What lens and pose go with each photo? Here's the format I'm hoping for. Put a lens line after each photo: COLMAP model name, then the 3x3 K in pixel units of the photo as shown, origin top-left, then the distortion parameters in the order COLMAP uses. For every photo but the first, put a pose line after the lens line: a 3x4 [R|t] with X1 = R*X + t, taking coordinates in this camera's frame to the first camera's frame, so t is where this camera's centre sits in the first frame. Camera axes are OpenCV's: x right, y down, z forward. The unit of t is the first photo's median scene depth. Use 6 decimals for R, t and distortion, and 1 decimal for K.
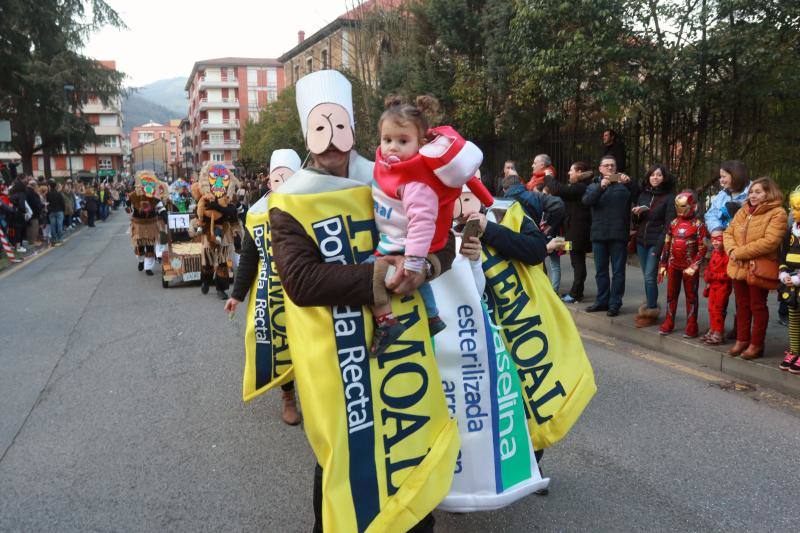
lens RADIAL K [[638.8, 0, 397.7], [0, 638.8, 265.6], [0, 0, 1]] dist [-0.064458, 0.048933]
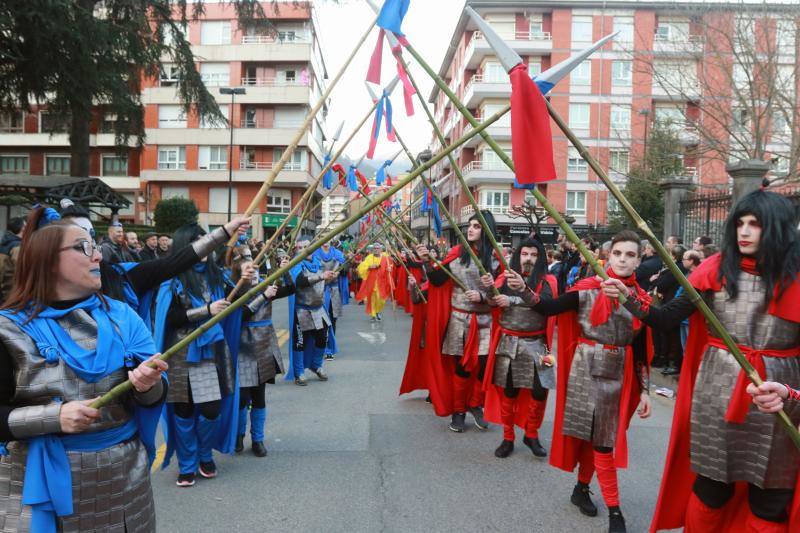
lens RADIAL K [[639.4, 0, 402.3], [0, 639.4, 268.4], [0, 0, 1]] dist [-0.078344, 0.042760]
pose [[0.947247, 0.050919, -0.316435, -0.199016], [-0.085120, 0.991811, -0.095211, -0.067946], [0.308996, 0.117123, 0.943824, 0.540167]]
